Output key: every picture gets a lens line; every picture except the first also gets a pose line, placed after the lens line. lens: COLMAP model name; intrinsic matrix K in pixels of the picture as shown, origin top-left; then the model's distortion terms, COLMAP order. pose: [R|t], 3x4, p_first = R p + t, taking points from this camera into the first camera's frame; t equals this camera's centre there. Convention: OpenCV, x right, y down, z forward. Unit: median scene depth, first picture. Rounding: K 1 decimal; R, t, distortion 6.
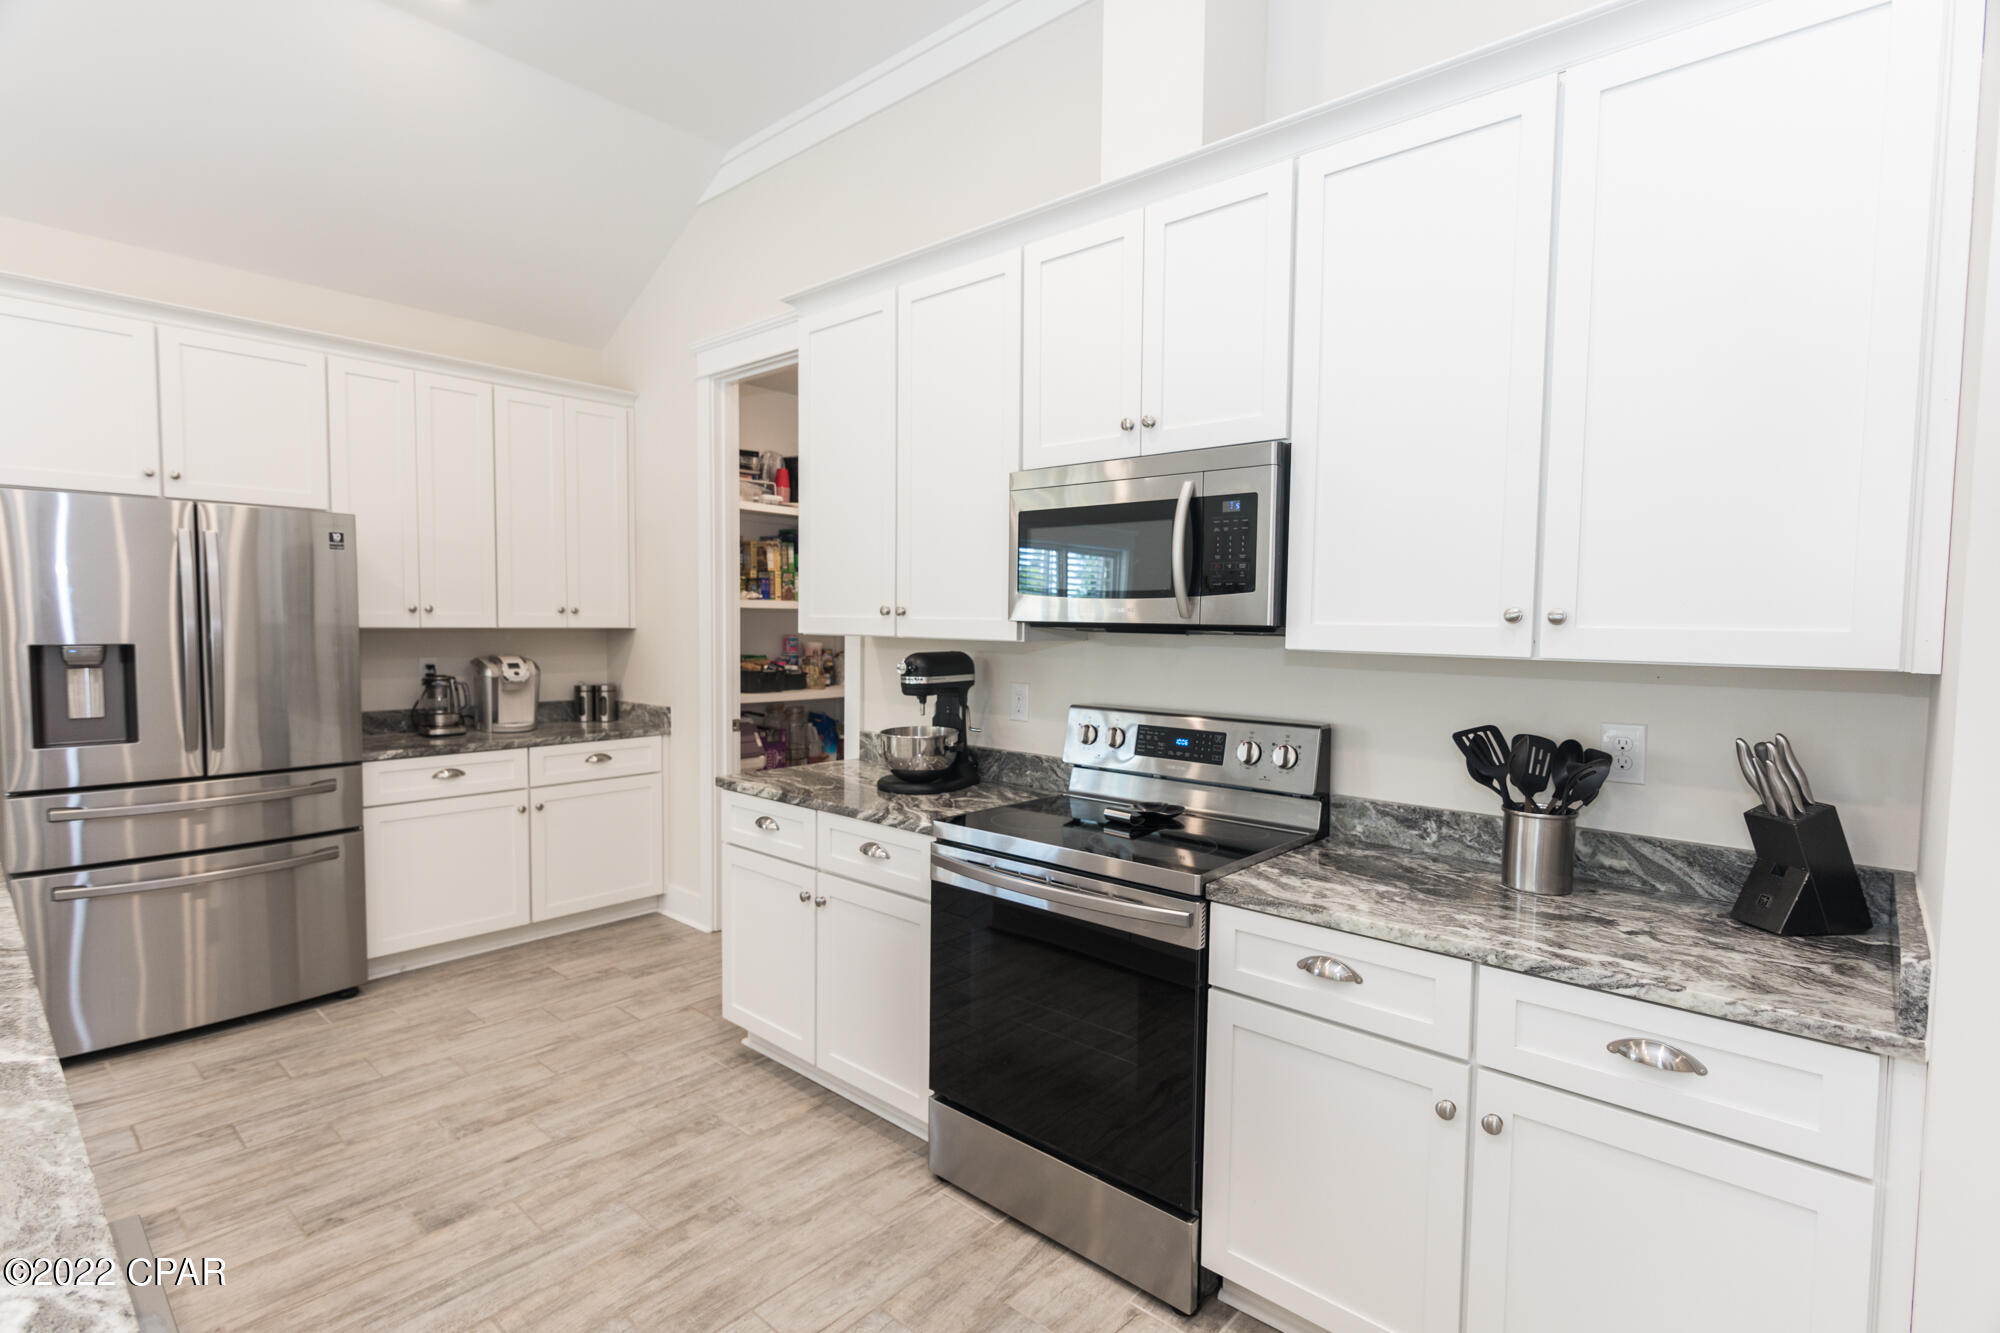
lens RADIAL K [[958.9, 0, 991.9], [0, 958.9, 669.3], [0, 0, 1]] dist [0.006185, -0.001743]
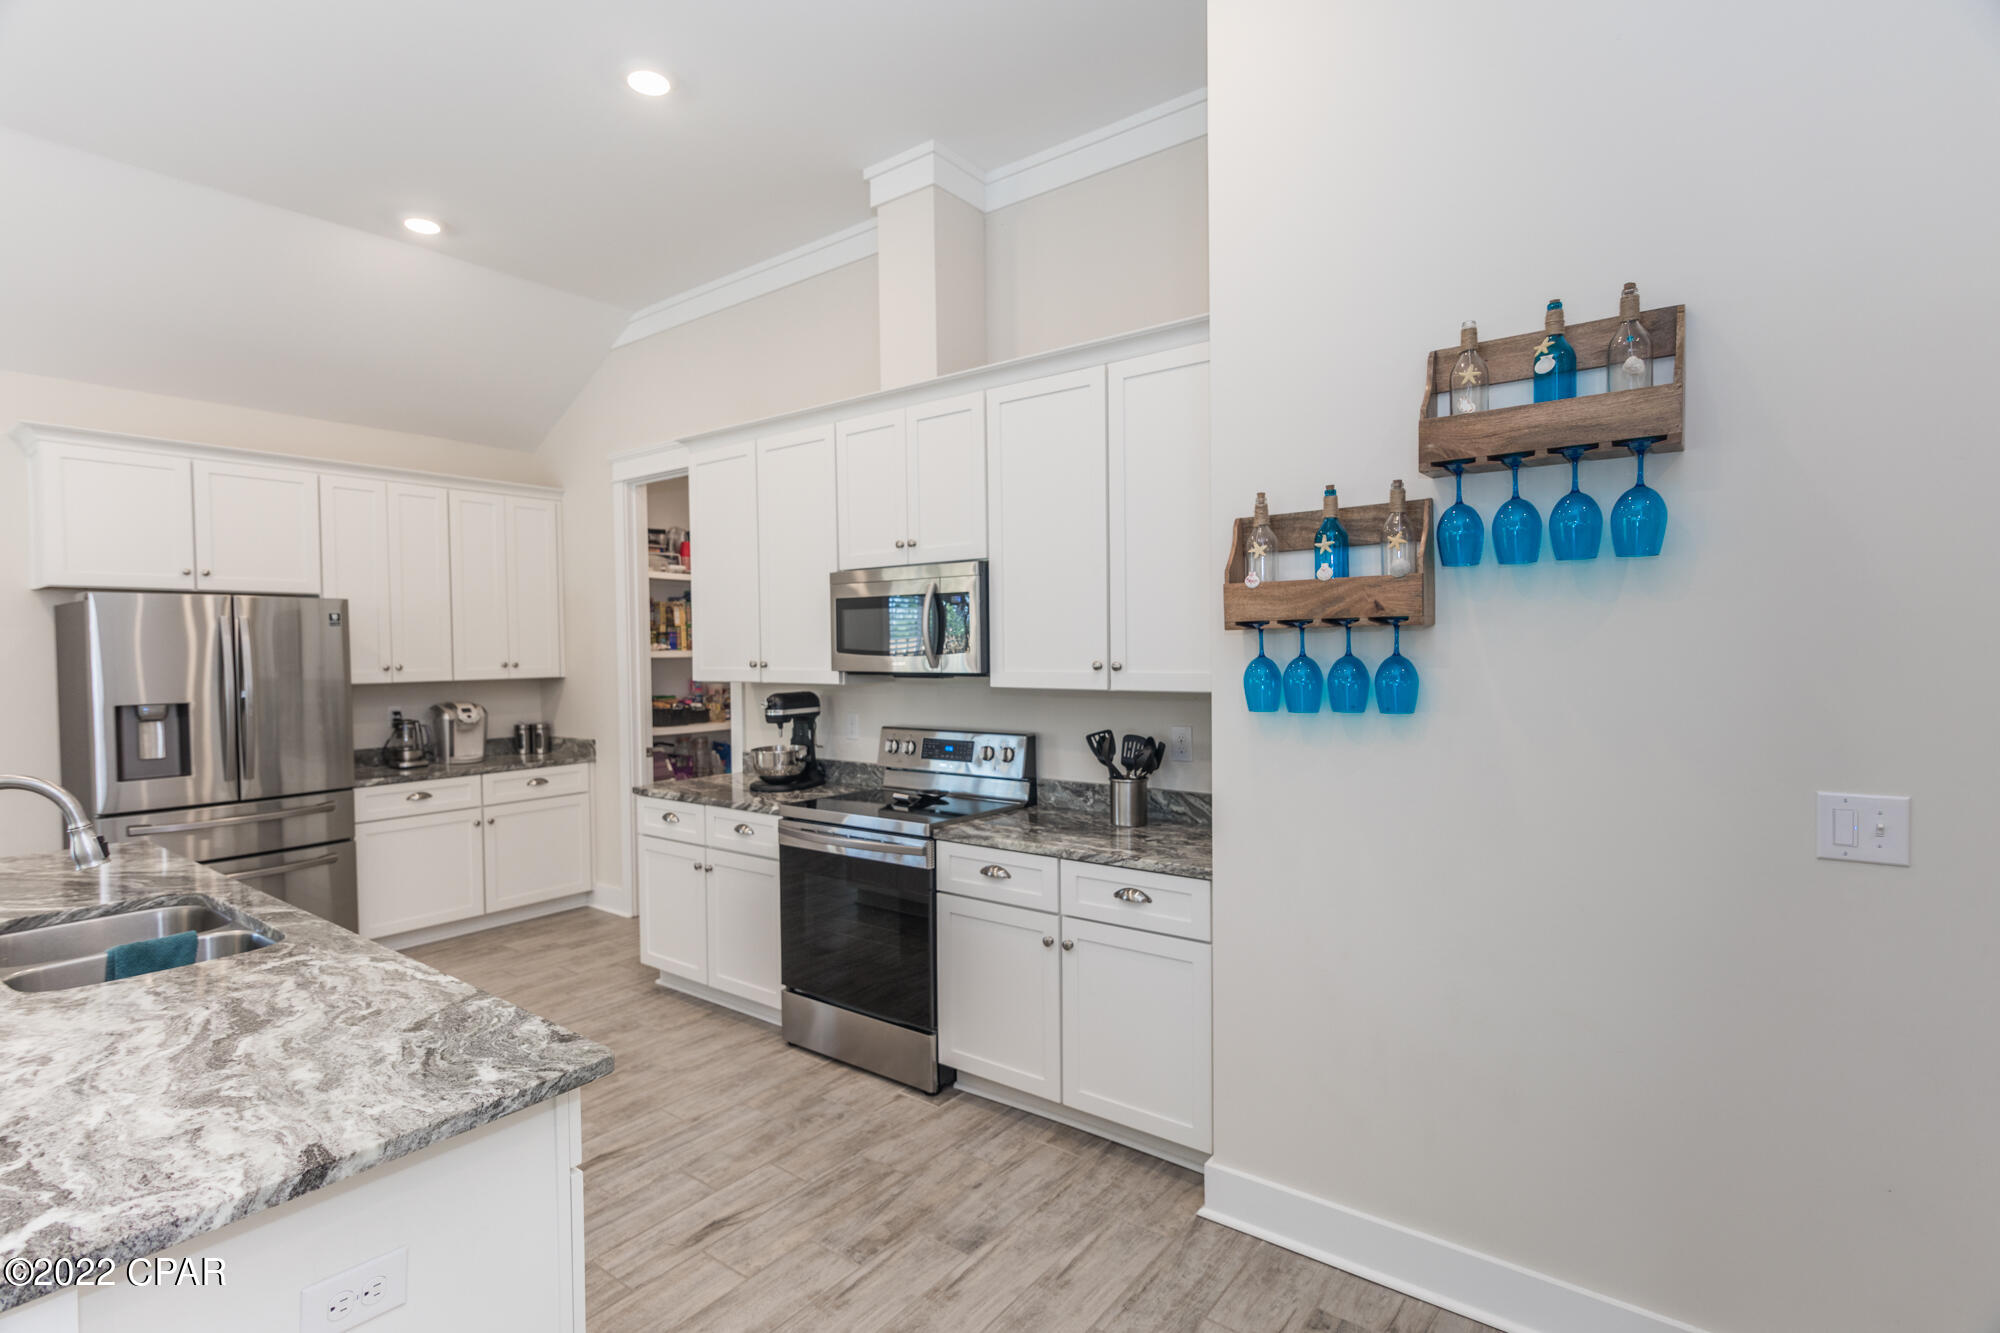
lens RADIAL K [[958.9, 0, 992.7], [0, 958.9, 669.6], [0, 0, 1]] dist [0.006185, -0.001743]
pose [[0.996644, -0.025651, 0.077733, 0.148950], [0.027939, 0.999204, -0.028489, -0.003265], [-0.076940, 0.030565, 0.996567, -0.499474]]
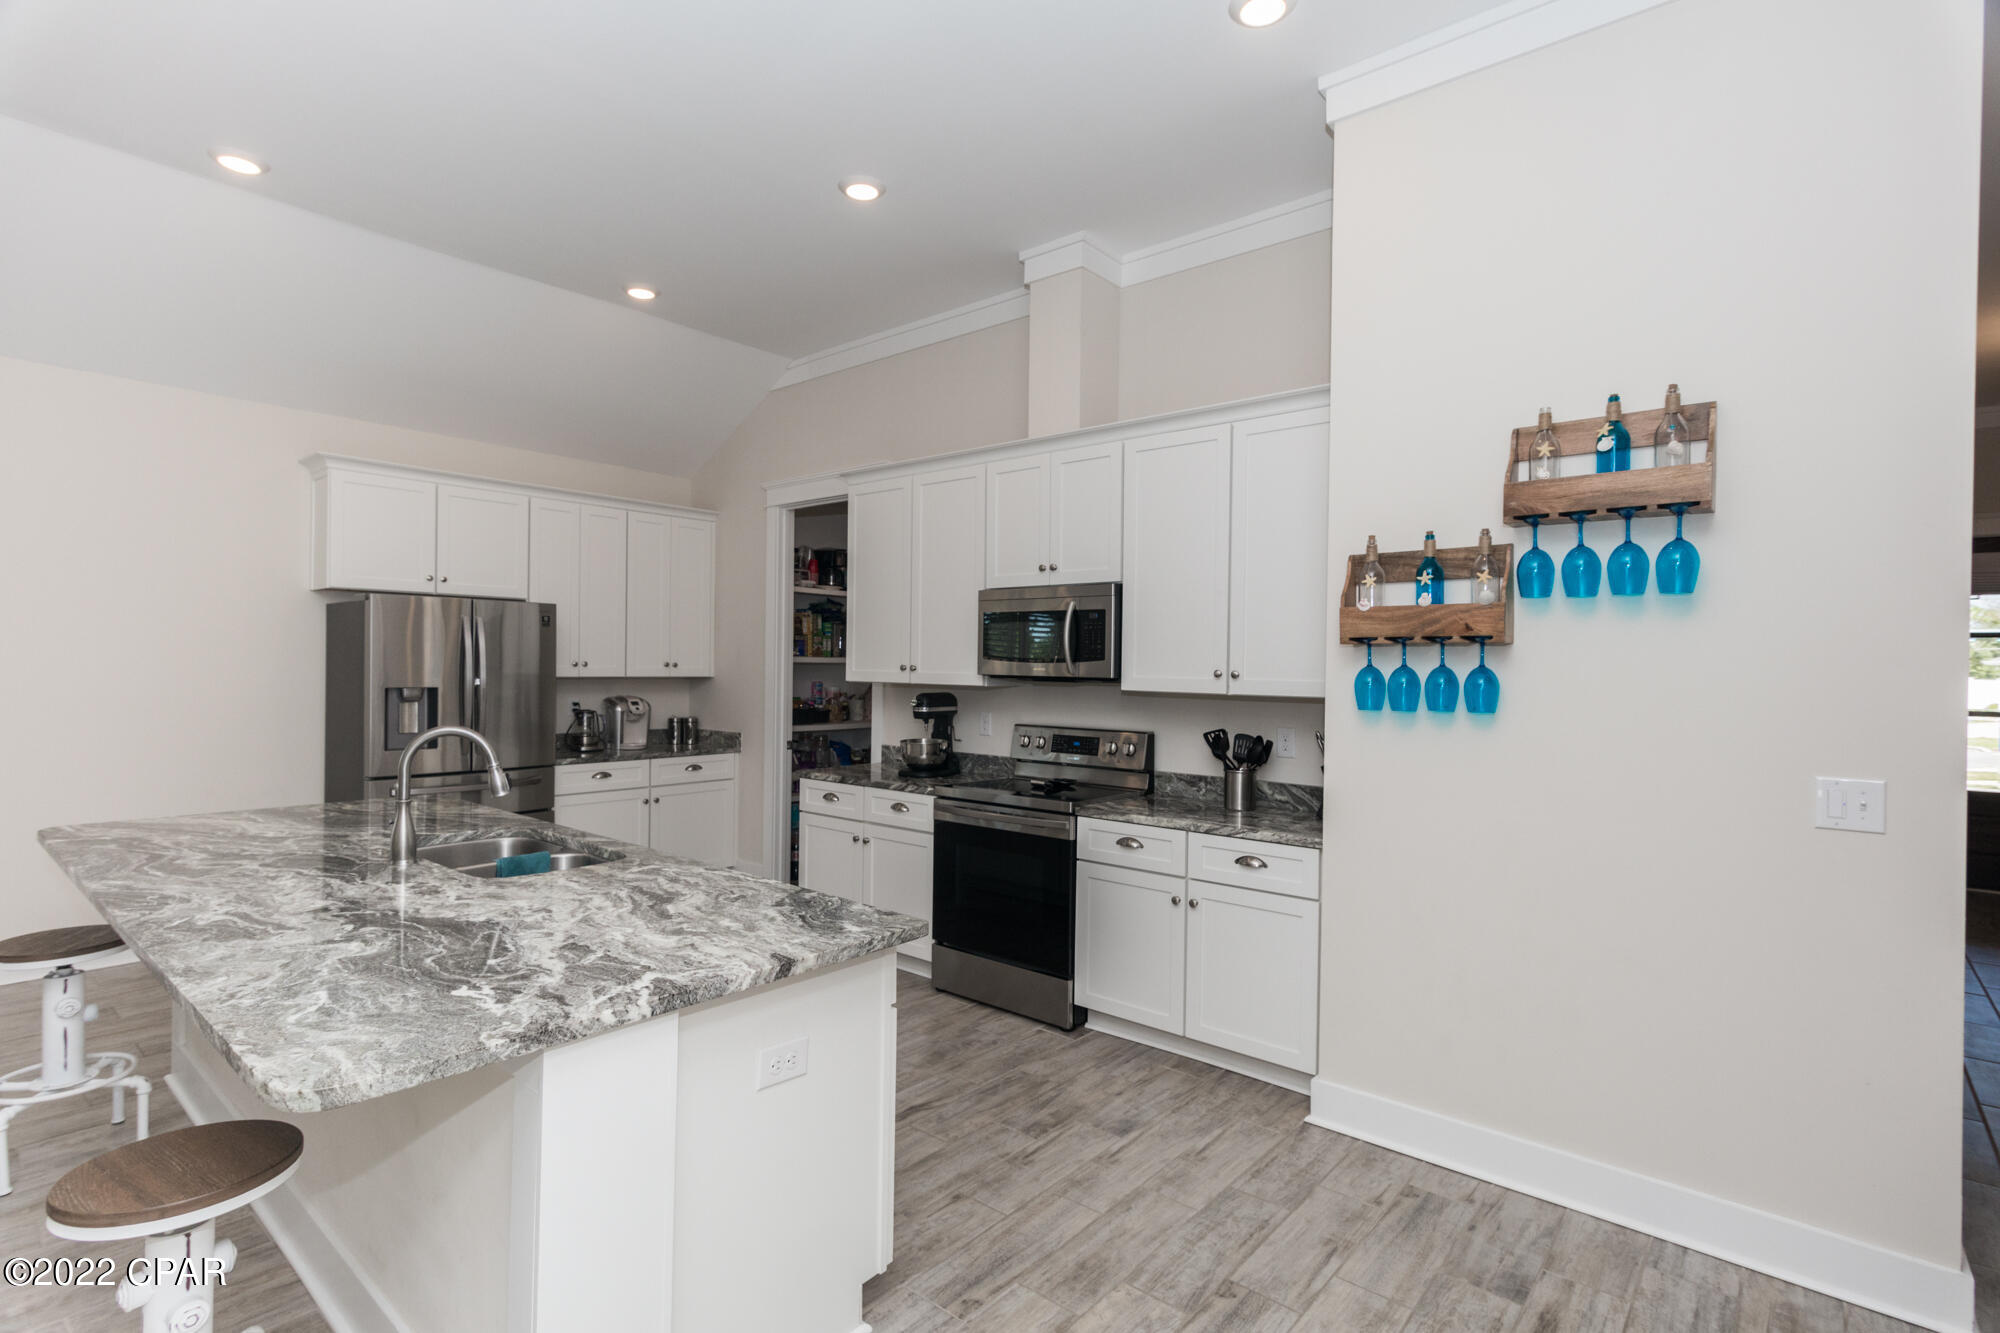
lens RADIAL K [[958.9, 0, 990.9], [0, 958.9, 668.7], [0, 0, 1]] dist [0.006185, -0.001743]
pose [[0.999713, 0.001771, 0.023911, -0.000271], [-0.000595, 0.998794, -0.049099, 0.024602], [-0.023969, 0.049071, 0.998508, -0.735245]]
